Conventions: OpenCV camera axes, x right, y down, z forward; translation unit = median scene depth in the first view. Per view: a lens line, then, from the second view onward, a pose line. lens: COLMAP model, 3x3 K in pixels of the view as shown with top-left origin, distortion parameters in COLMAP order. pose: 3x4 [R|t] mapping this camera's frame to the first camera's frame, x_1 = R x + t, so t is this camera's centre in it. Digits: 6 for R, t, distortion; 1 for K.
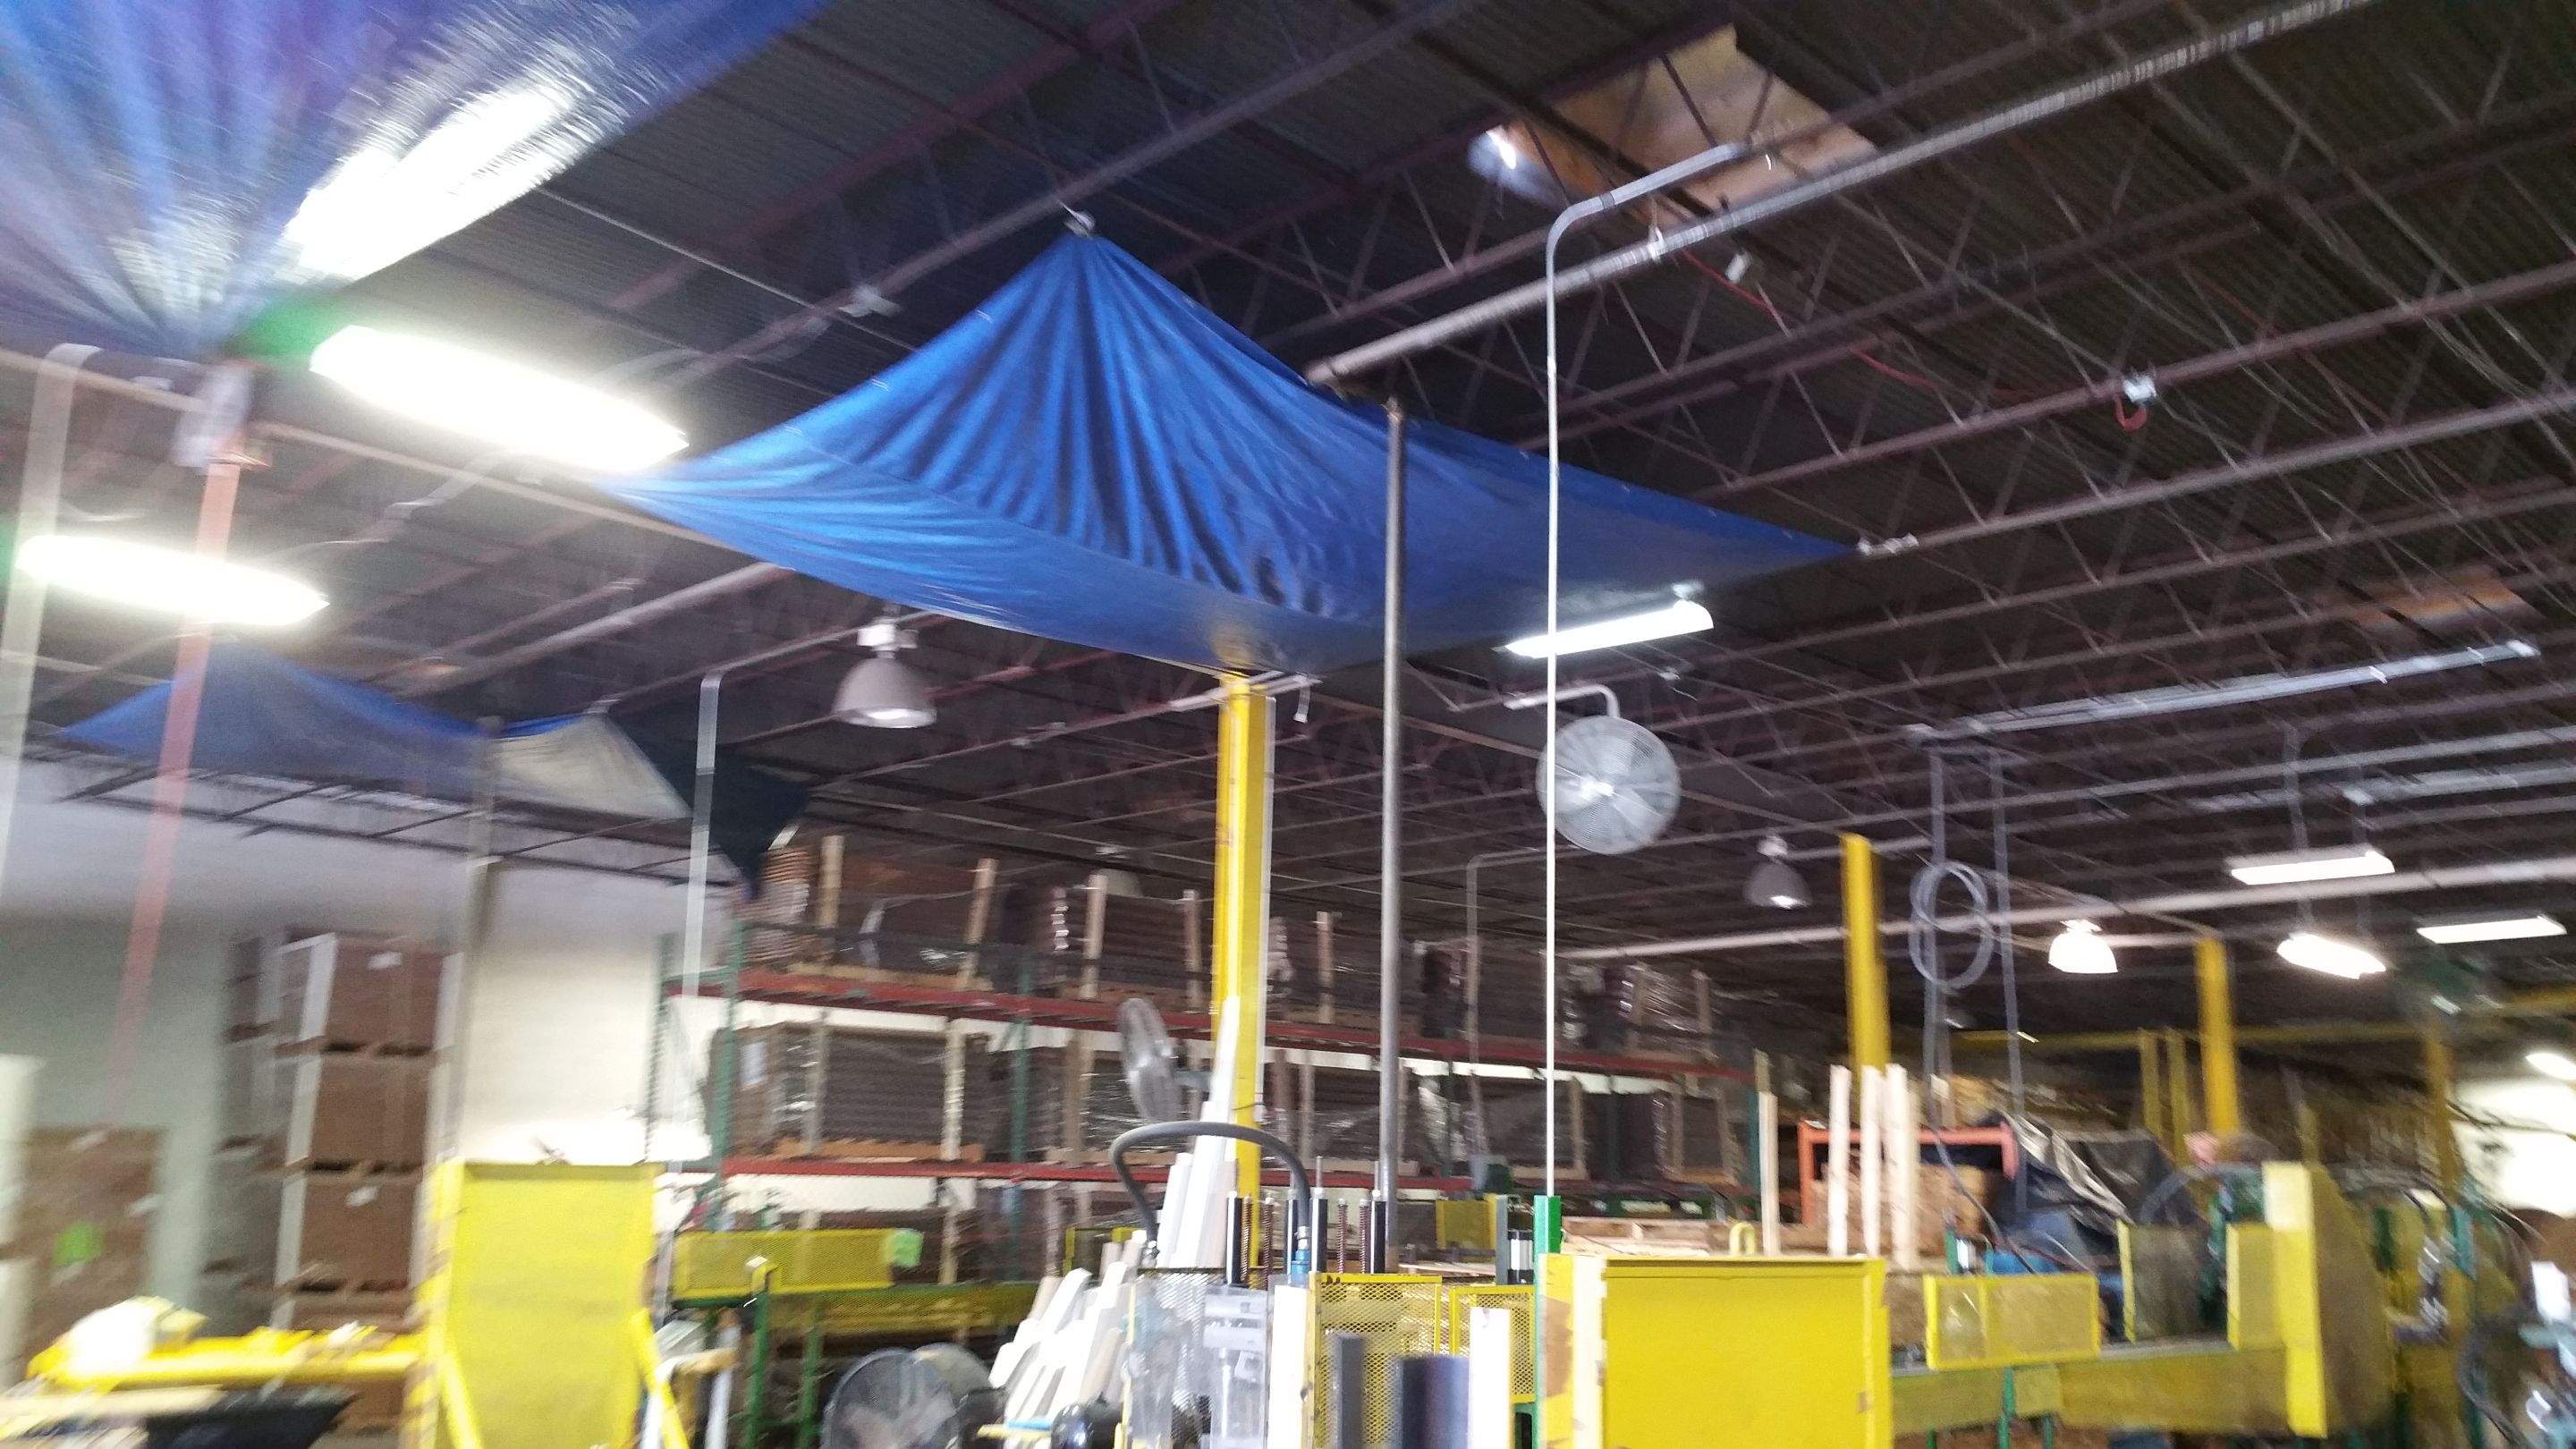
lens RADIAL K [[2103.6, 0, 1350.0], [0, 2103.6, 777.4], [0, 0, 1]] dist [0.141754, -0.235838]
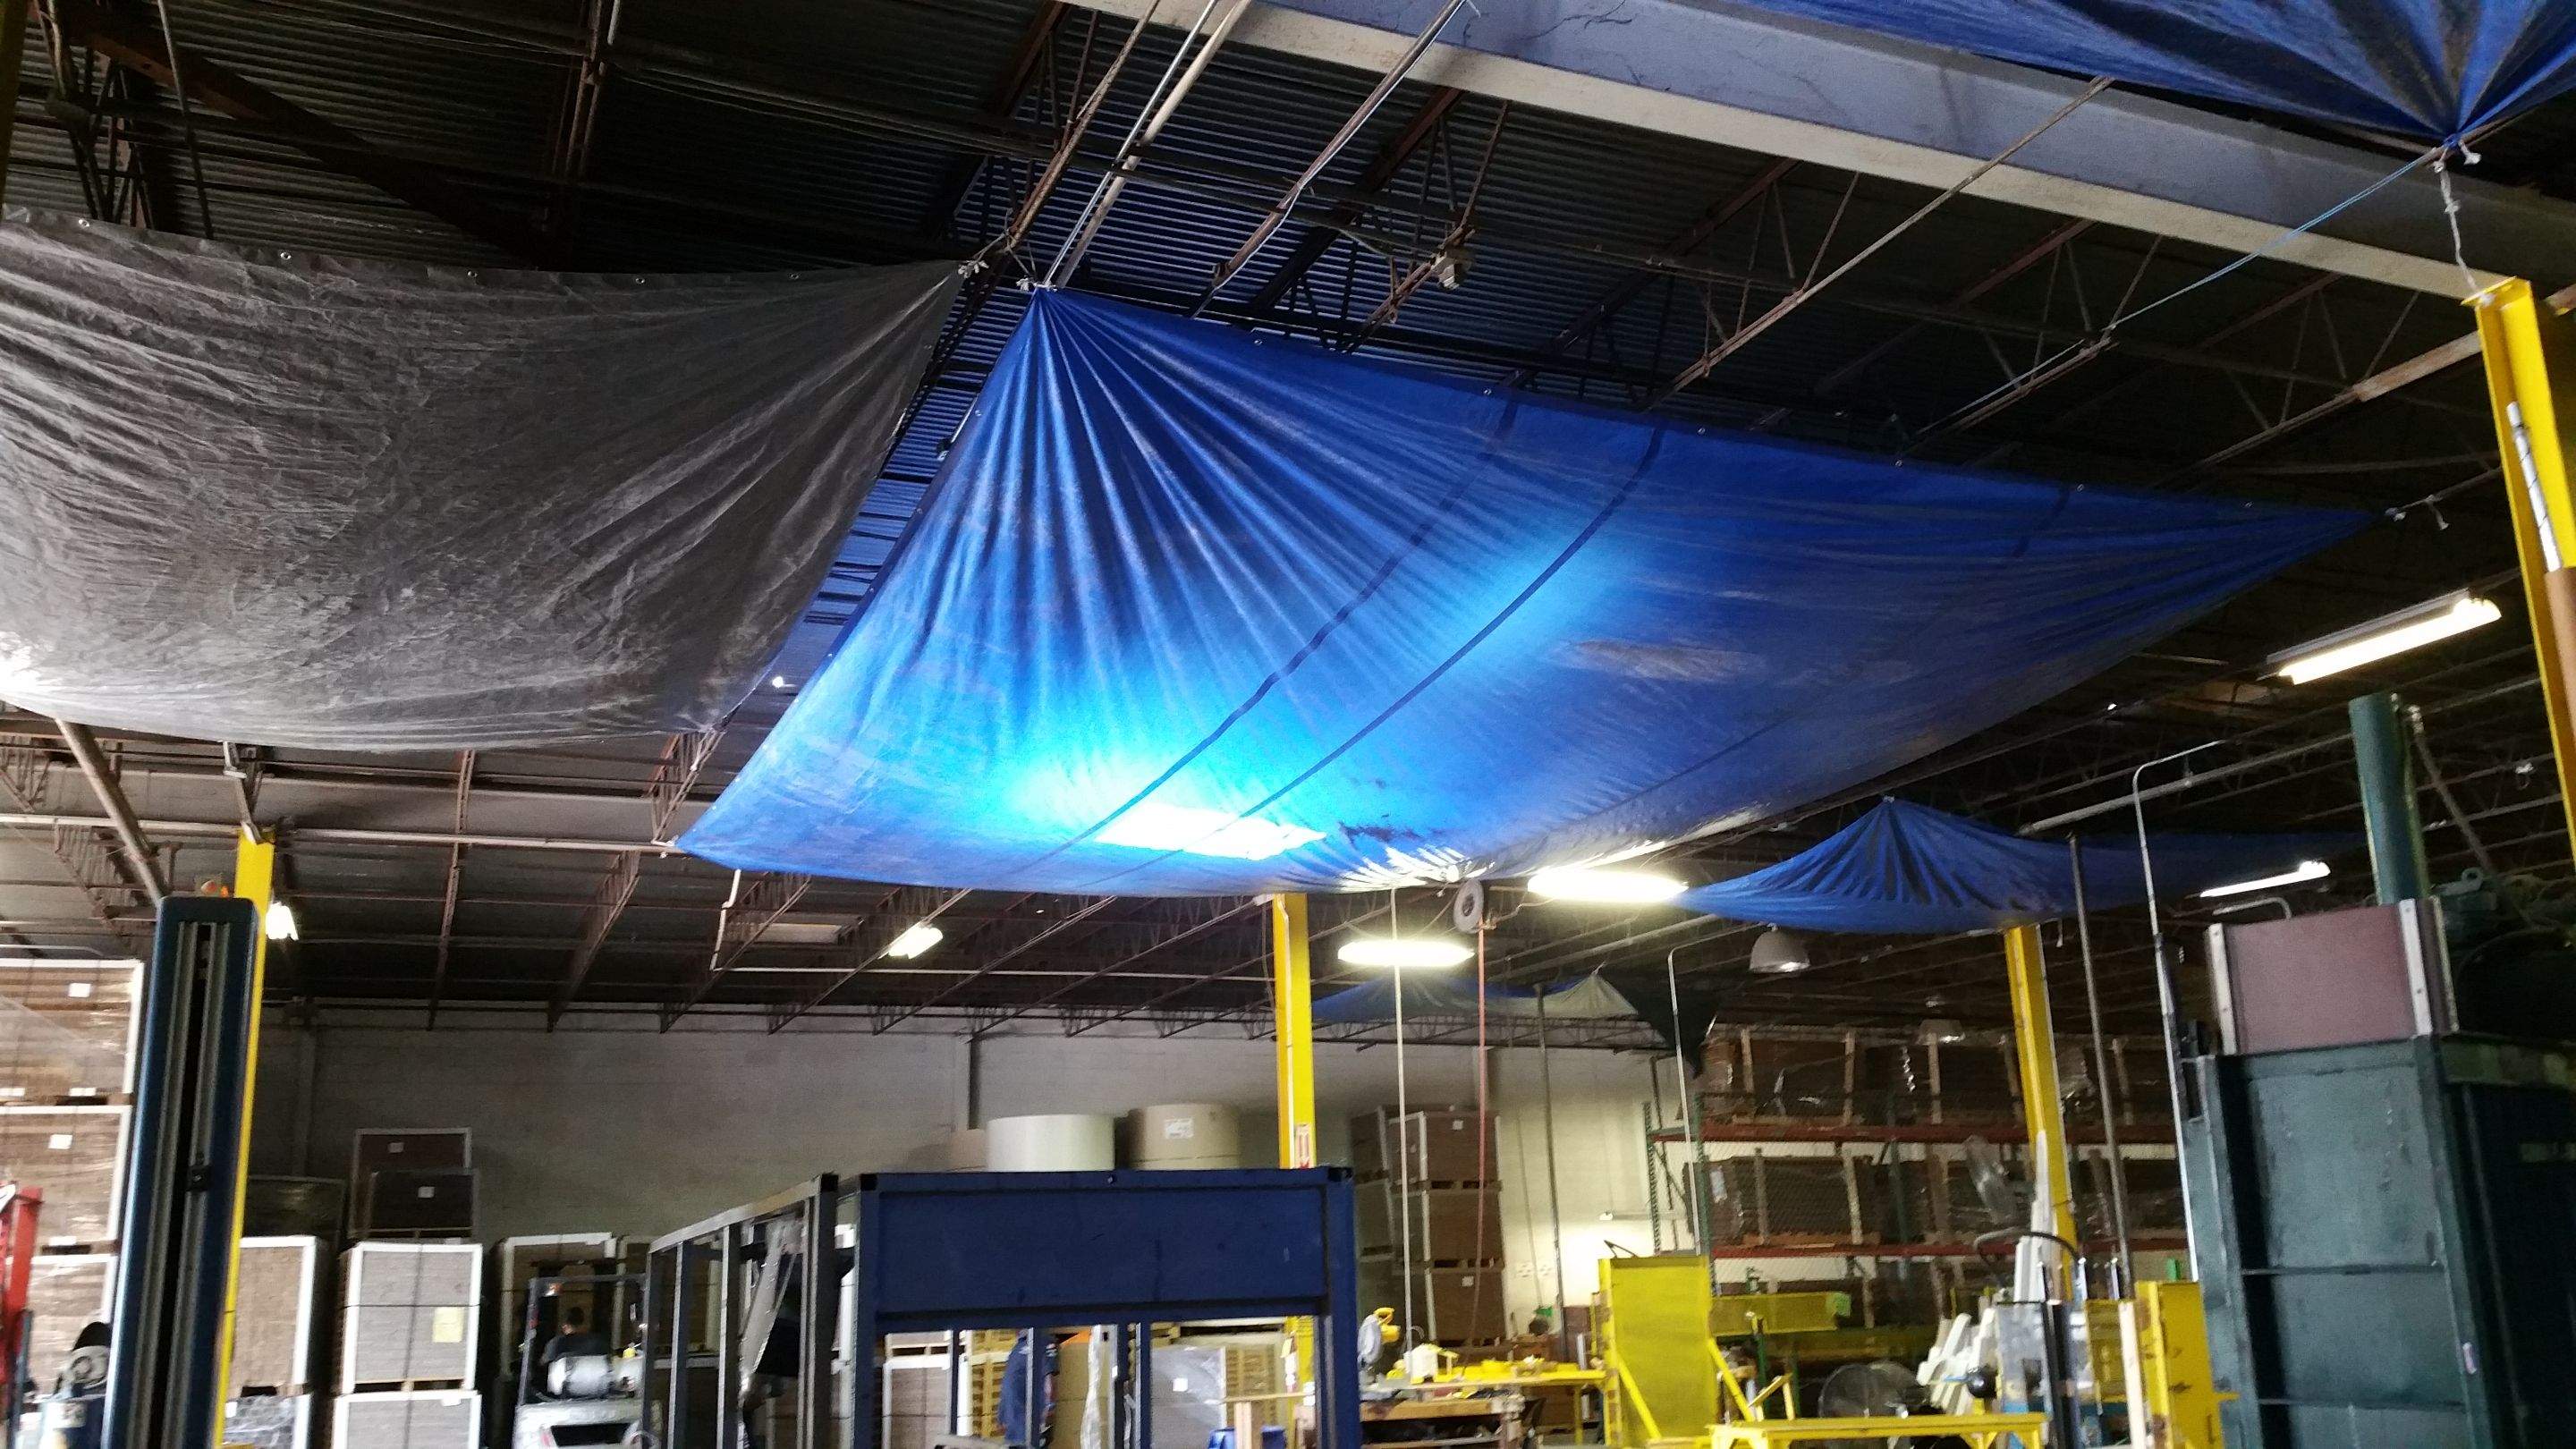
lens RADIAL K [[2047.7, 0, 1270.2], [0, 2047.7, 766.6], [0, 0, 1]] dist [0.113956, -0.206096]
pose [[0.907627, -0.143616, -0.394447, 0.056183], [0.125899, 0.989529, -0.070586, -0.098826], [0.400454, 0.014406, 0.916204, -0.491804]]
